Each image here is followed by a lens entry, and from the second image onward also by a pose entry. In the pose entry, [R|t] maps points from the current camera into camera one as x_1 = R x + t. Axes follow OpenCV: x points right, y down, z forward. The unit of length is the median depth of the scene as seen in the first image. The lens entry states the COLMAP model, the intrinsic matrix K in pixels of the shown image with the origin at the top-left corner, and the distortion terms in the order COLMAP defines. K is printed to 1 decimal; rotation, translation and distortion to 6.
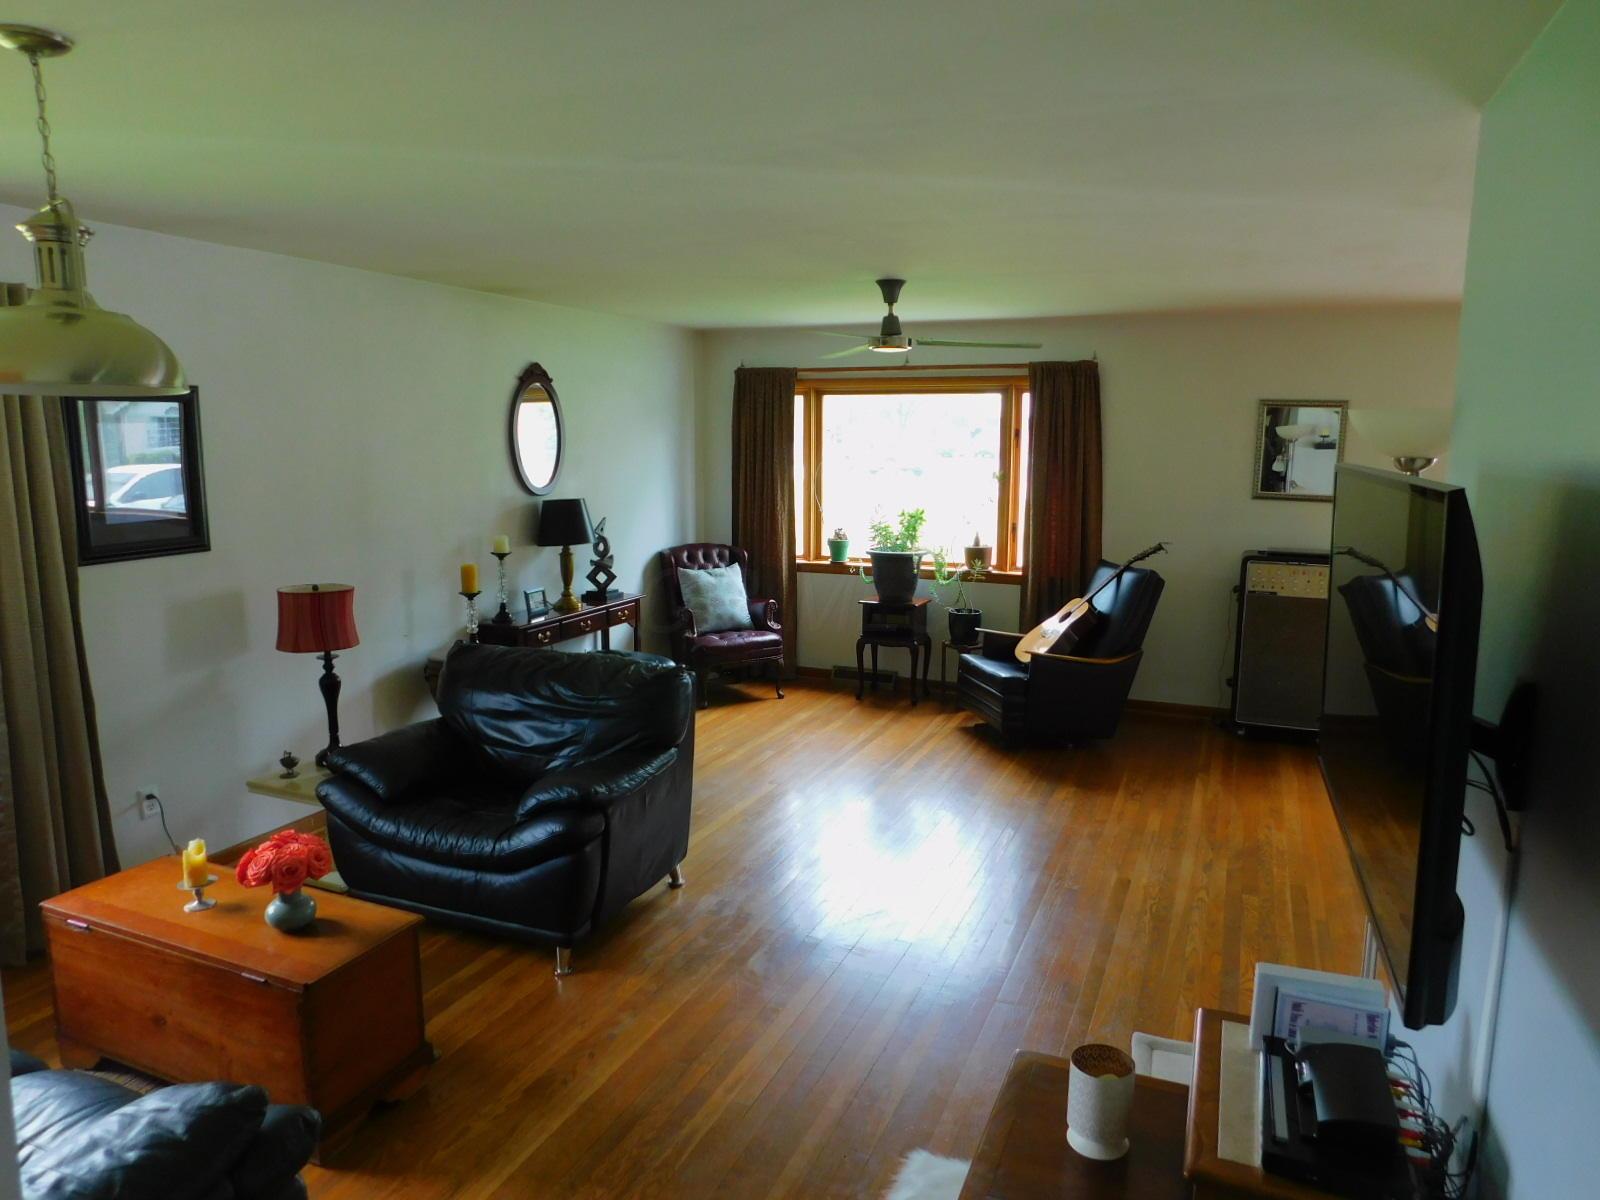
lens RADIAL K [[1046.4, 0, 794.2], [0, 1046.4, 600.2], [0, 0, 1]] dist [-0.075477, 0.065347]
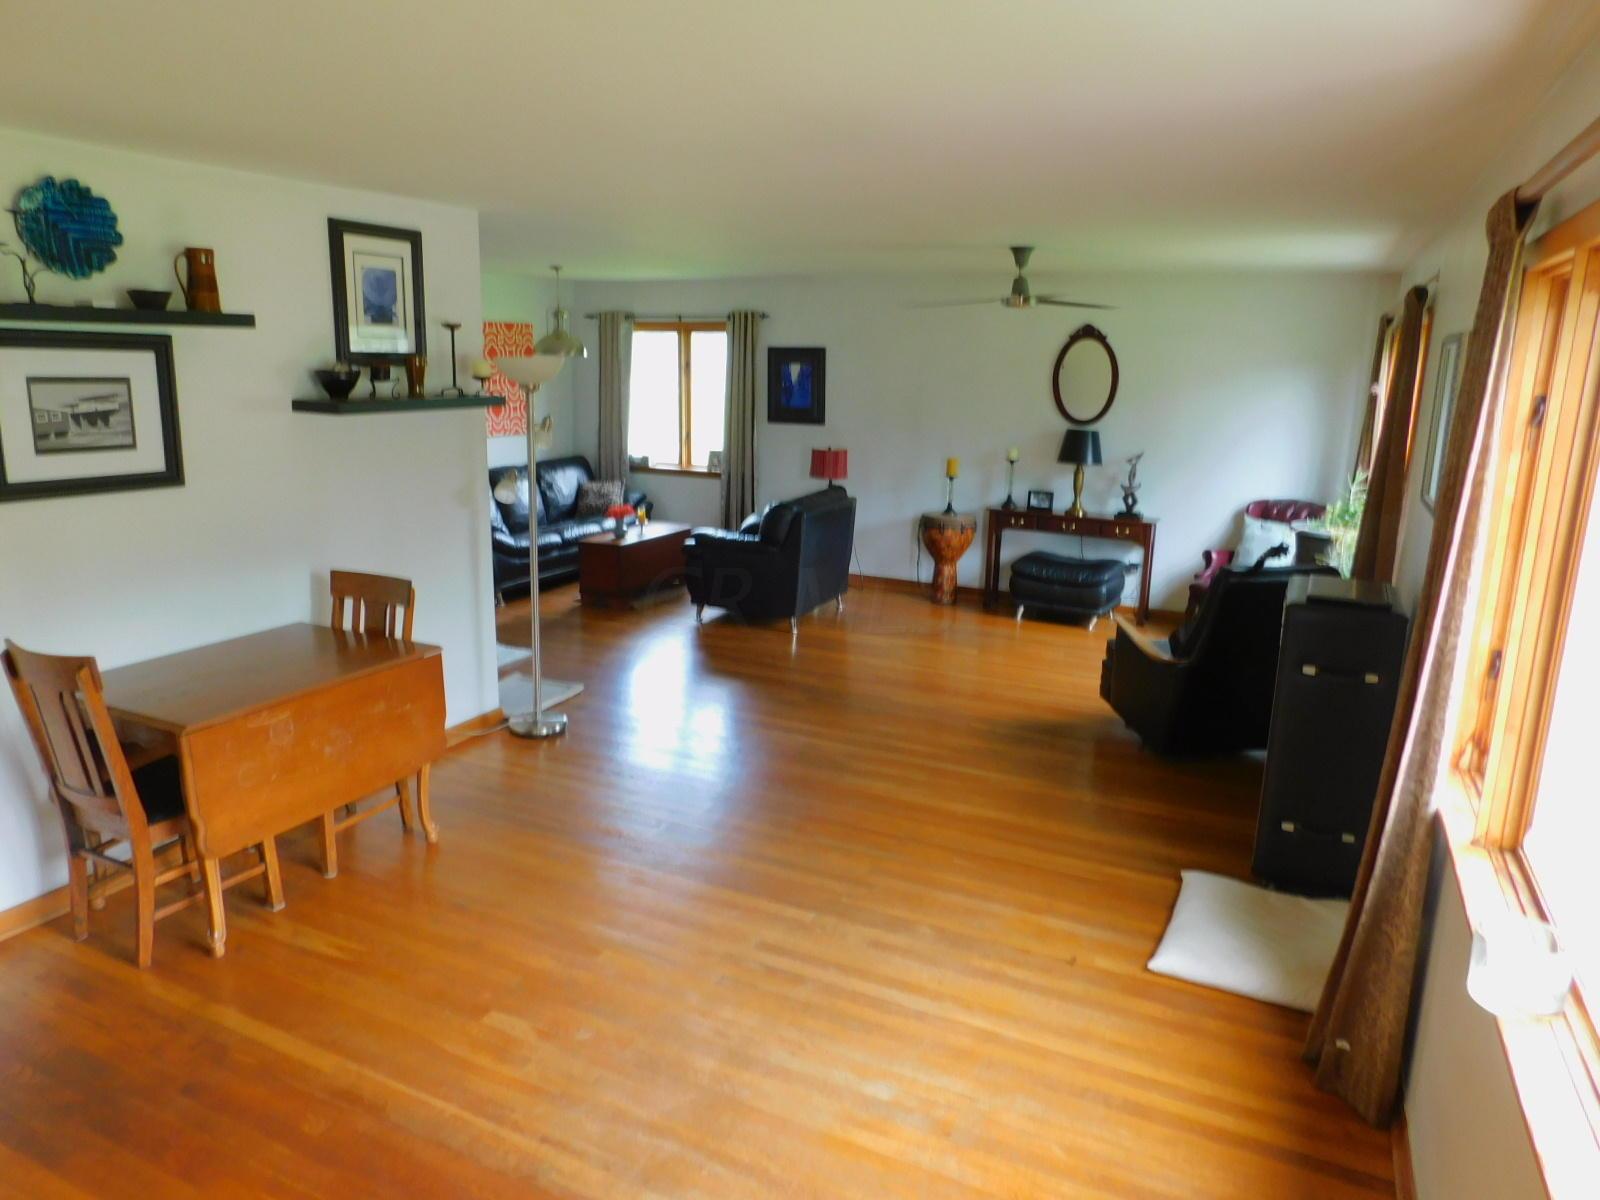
lens RADIAL K [[1060.8, 0, 790.5], [0, 1060.8, 598.6], [0, 0, 1]] dist [-0.054431, -0.001391]
pose [[-0.045795, 0.218143, -0.974842, 1.210637], [-0.175539, 0.958923, 0.222827, -0.133900], [0.983407, 0.181327, -0.005621, 0.744132]]
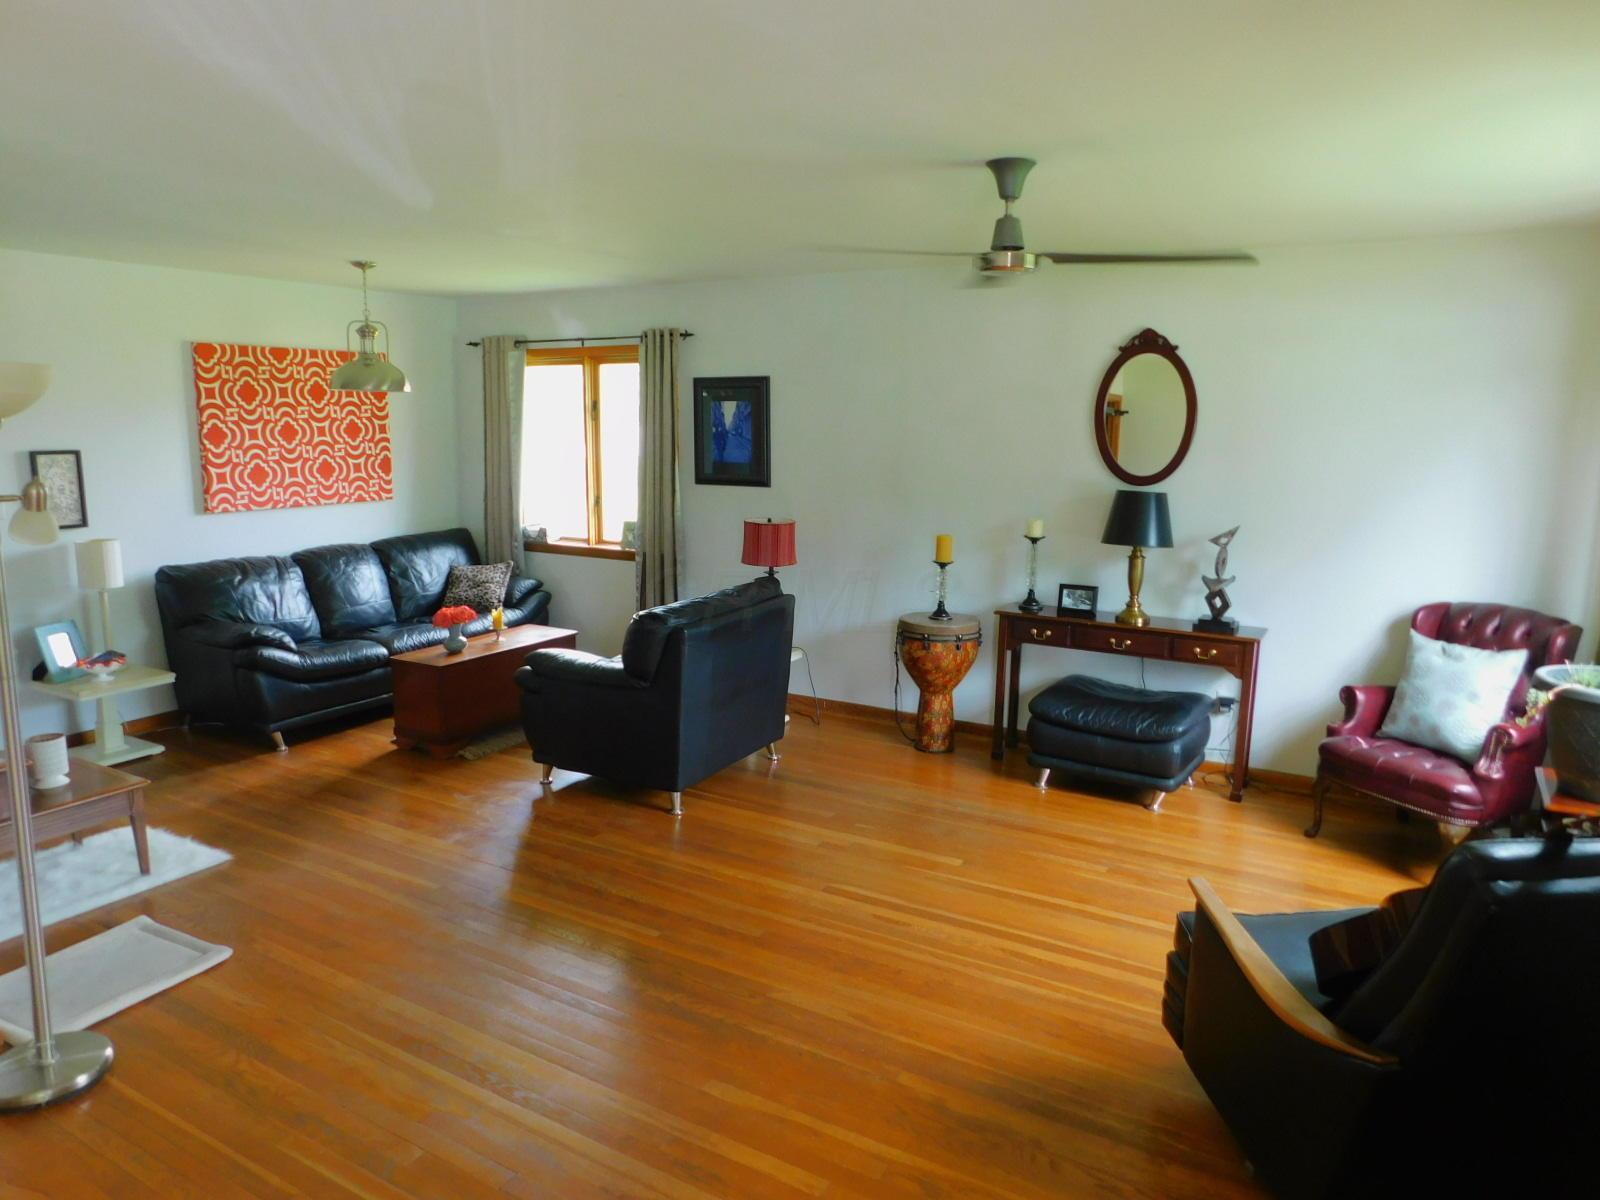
lens RADIAL K [[1046.4, 0, 794.2], [0, 1046.4, 600.2], [0, 0, 1]] dist [-0.075477, 0.065347]
pose [[-0.118551, 0.168503, -0.978546, 0.691307], [-0.164027, 0.968633, 0.186668, -0.132122], [0.979306, 0.182637, -0.087193, 0.882352]]
